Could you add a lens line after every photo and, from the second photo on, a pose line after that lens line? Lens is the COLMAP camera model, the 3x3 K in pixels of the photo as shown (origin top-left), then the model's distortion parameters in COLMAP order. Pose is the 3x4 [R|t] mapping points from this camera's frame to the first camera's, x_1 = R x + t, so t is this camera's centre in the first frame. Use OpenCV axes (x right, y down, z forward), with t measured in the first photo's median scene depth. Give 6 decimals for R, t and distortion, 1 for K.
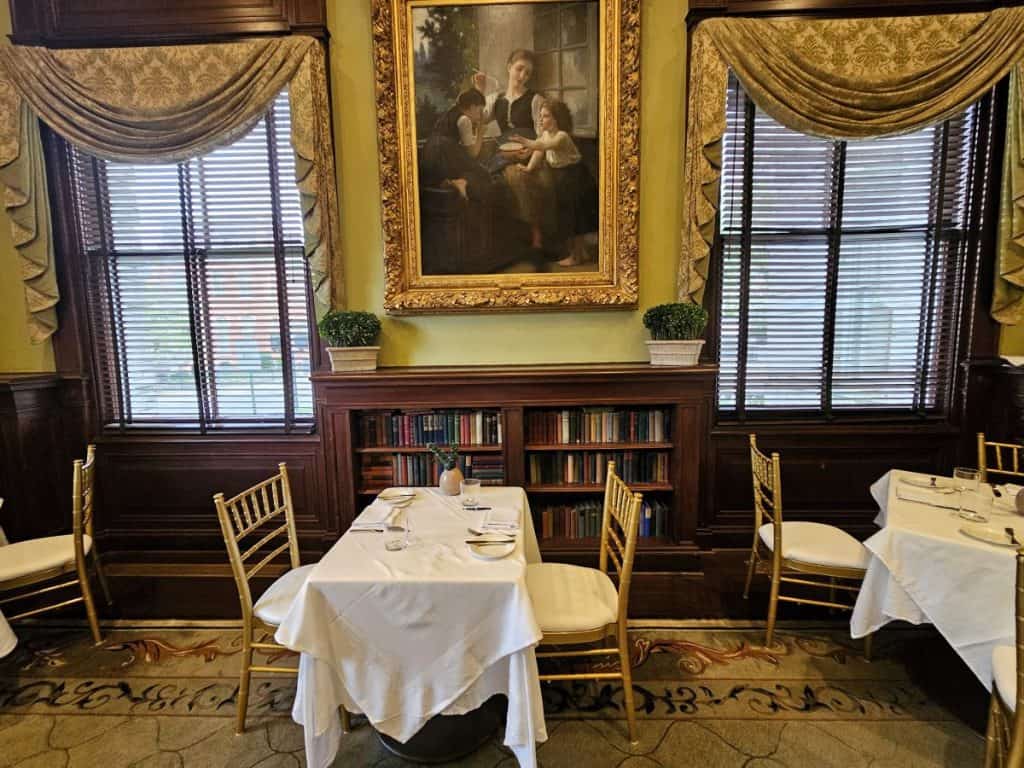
lens RADIAL K [[422.2, 0, 512.6], [0, 422.2, 387.0], [0, 0, 1]] dist [-0.001740, 0.000252]
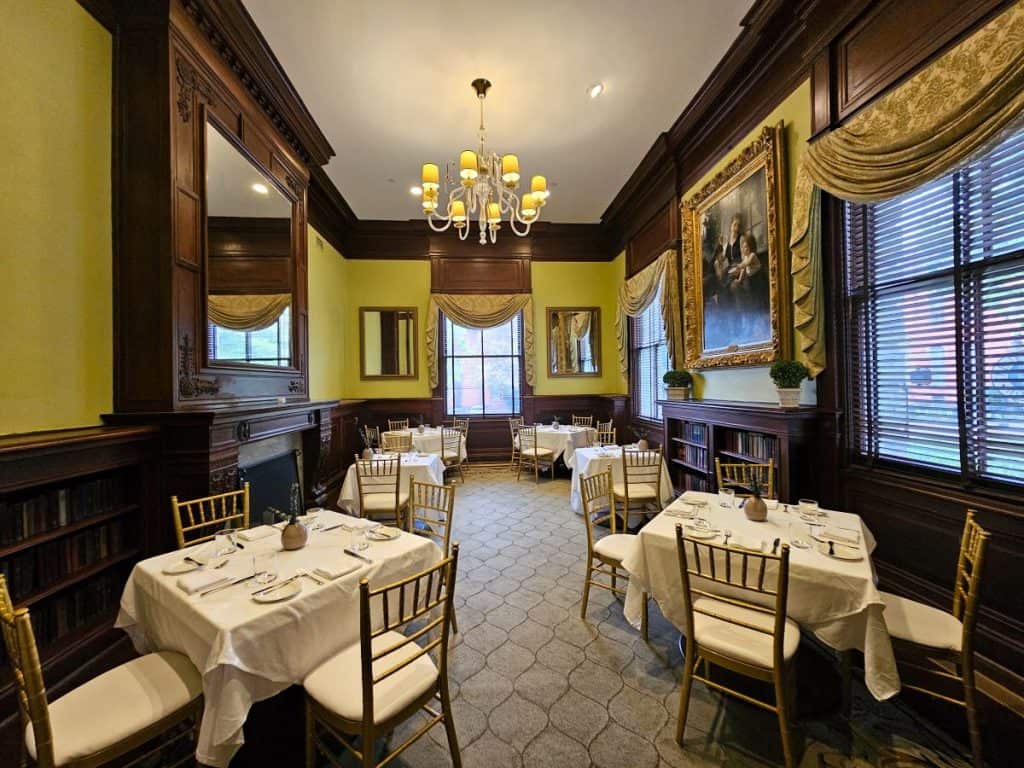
lens RADIAL K [[422.2, 0, 512.5], [0, 422.2, 383.0], [0, 0, 1]] dist [-0.001740, 0.000252]
pose [[0.102169, 0.012966, -0.994683, 1.581830], [-0.087865, 0.996124, 0.003959, -0.054909], [0.990879, 0.086994, 0.102913, 0.002842]]
